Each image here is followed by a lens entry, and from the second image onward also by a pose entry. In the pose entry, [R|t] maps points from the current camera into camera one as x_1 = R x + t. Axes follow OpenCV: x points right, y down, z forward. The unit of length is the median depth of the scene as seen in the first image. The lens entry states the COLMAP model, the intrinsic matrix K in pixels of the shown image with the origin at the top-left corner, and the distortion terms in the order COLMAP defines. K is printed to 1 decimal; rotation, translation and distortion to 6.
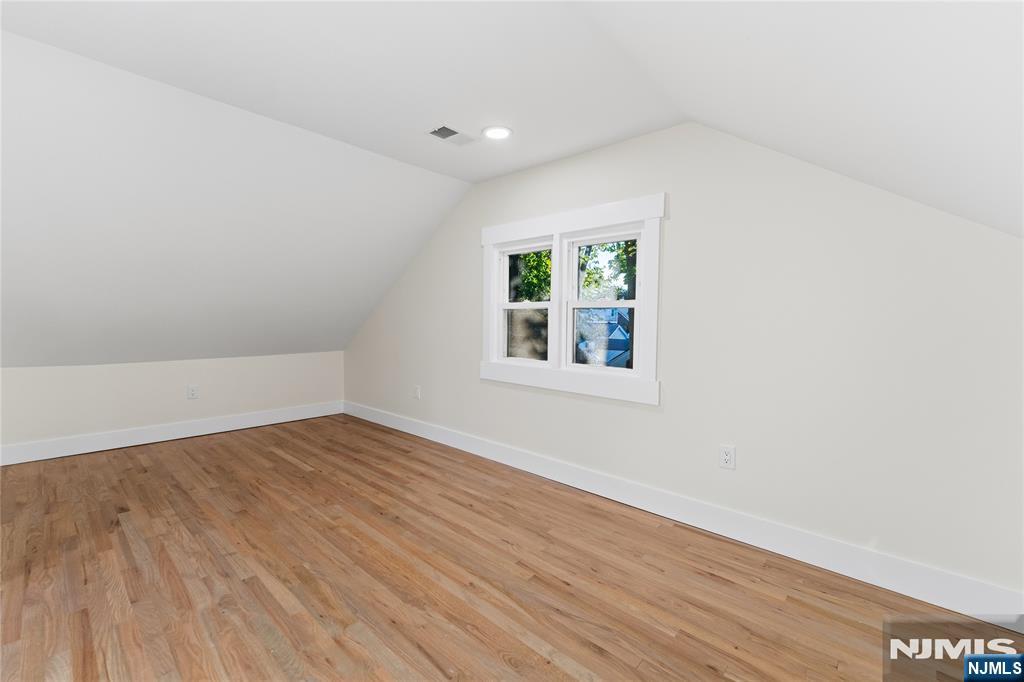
lens RADIAL K [[419.1, 0, 489.1], [0, 419.1, 323.5], [0, 0, 1]] dist [-0.003290, 0.000475]
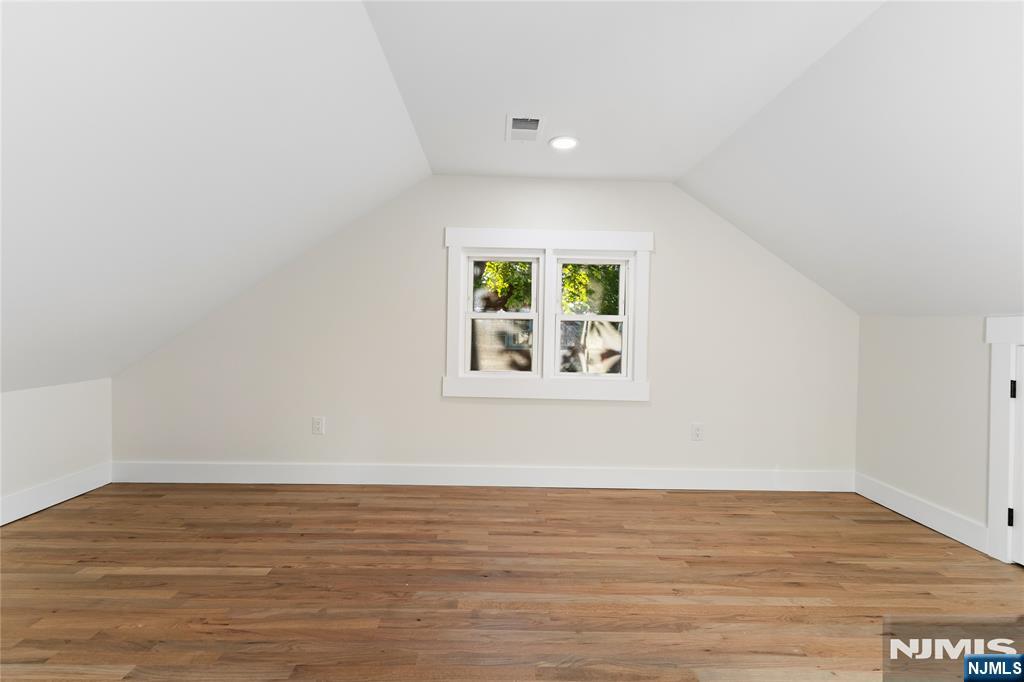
lens RADIAL K [[419.1, 0, 512.0], [0, 419.1, 334.7], [0, 0, 1]] dist [-0.003290, 0.000475]
pose [[0.727326, -0.007044, 0.686256, -0.635933], [-0.003253, 0.999901, 0.013711, -0.016445], [-0.686284, -0.012204, 0.727231, 0.320146]]
